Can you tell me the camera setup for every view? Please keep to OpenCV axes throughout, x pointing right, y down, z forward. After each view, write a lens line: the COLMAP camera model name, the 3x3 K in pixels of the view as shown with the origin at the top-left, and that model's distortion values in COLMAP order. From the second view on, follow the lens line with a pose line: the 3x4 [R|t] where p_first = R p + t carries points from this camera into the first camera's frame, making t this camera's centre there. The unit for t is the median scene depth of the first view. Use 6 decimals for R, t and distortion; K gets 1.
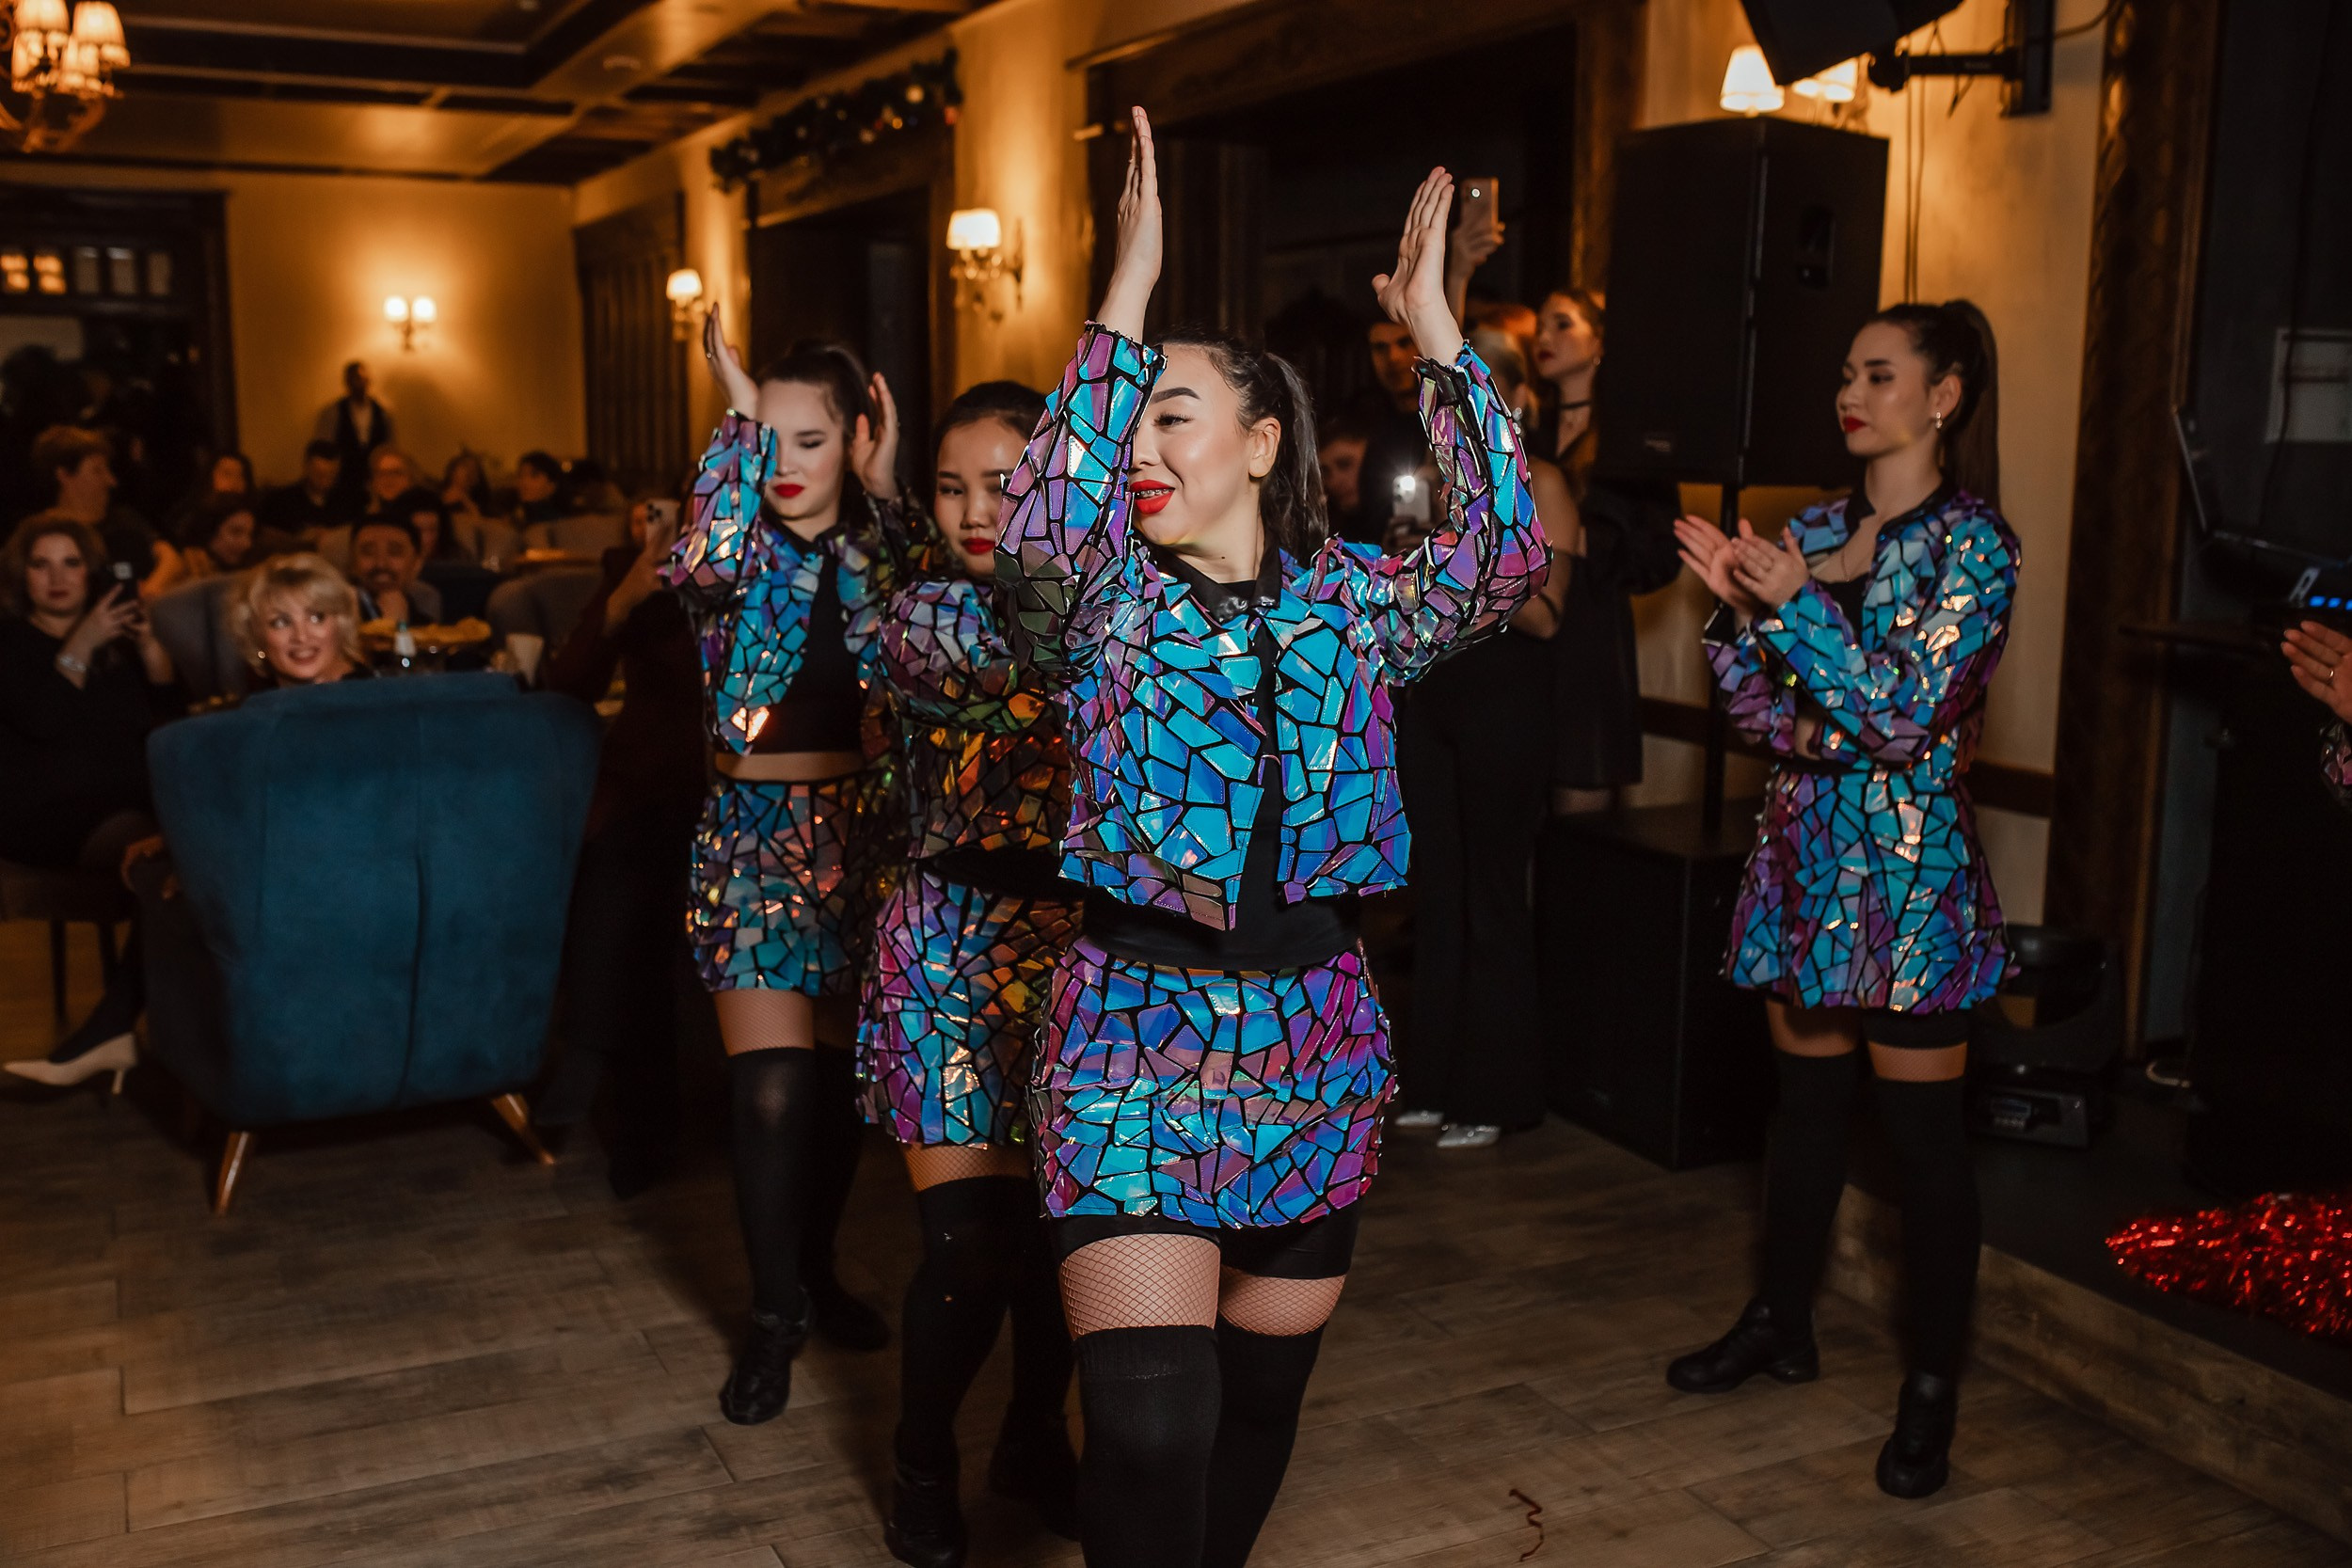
lens RADIAL K [[2315.8, 0, 1177.7], [0, 2315.8, 843.4], [0, 0, 1]] dist [-0.053196, 0.026622]
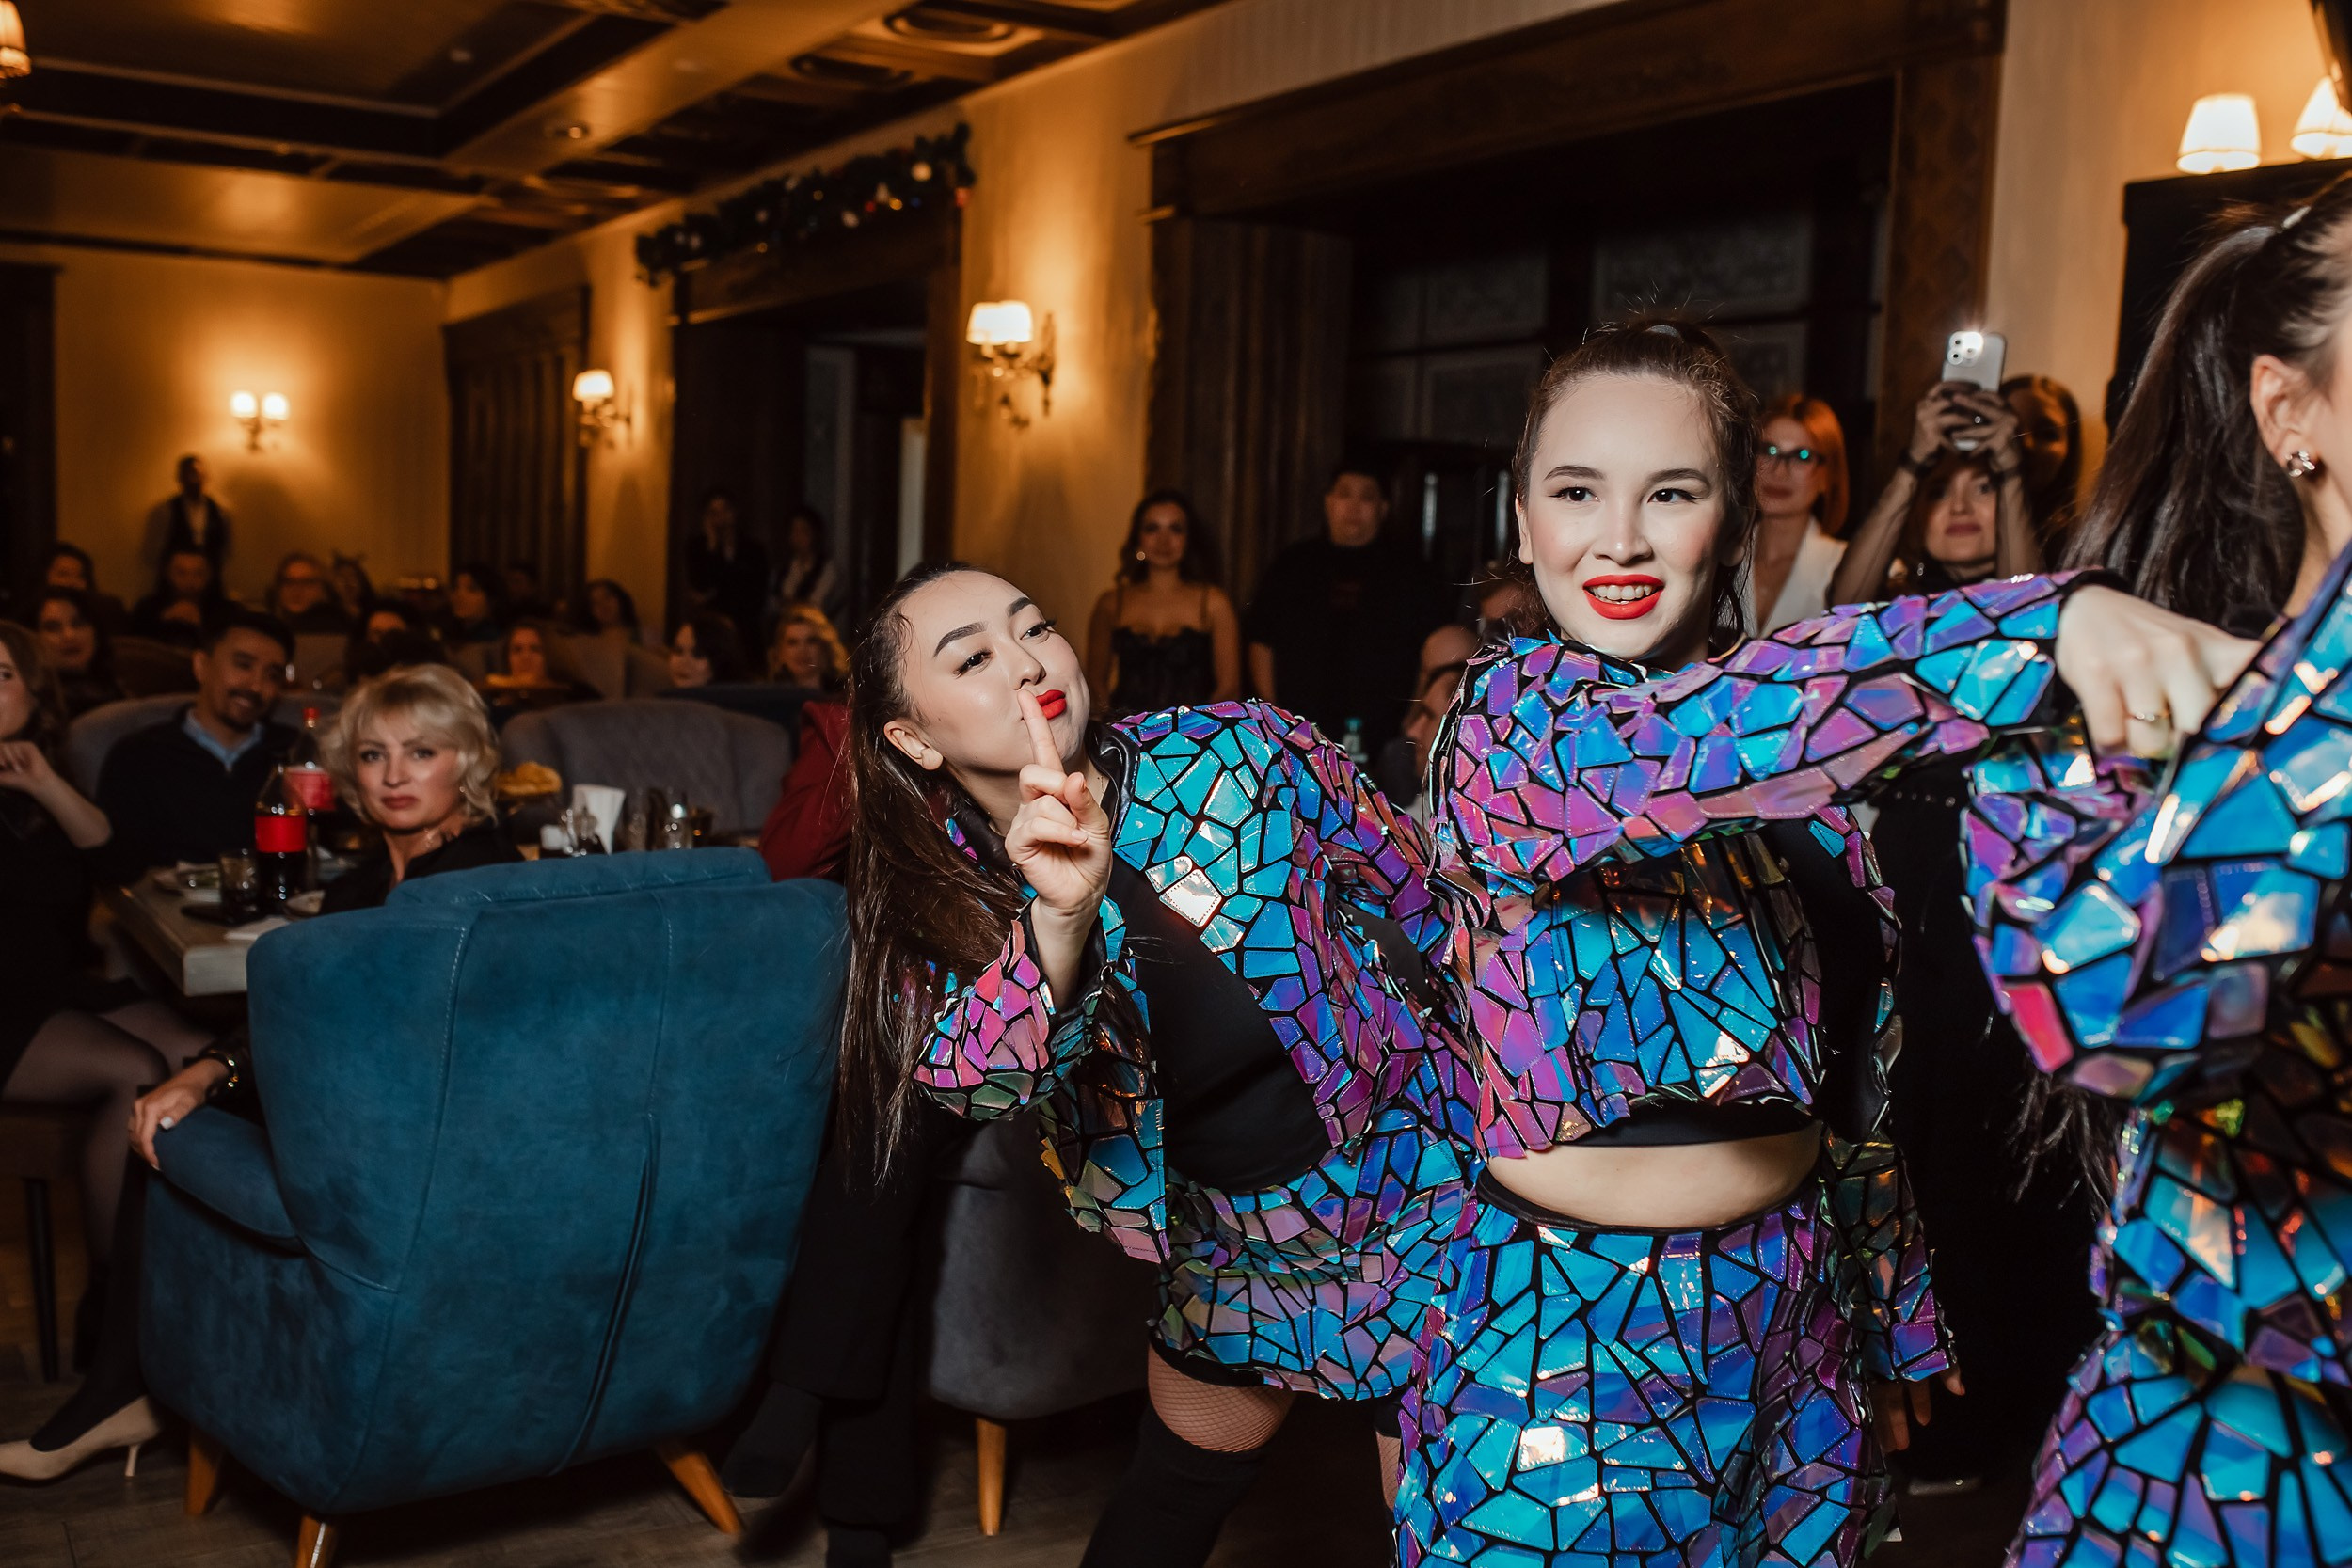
lens RADIAL K [[2315.8, 0, 1177.7], [0, 2315.8, 843.4], [0, 0, 1]] dist [-0.053196, 0.026622]
pose [[0.995149, 0.020083, 0.096303, -0.076972], [-0.014056, 0.997923, -0.062861, -0.010786], [-0.097365, 0.061202, 0.993365, 0.100916]]
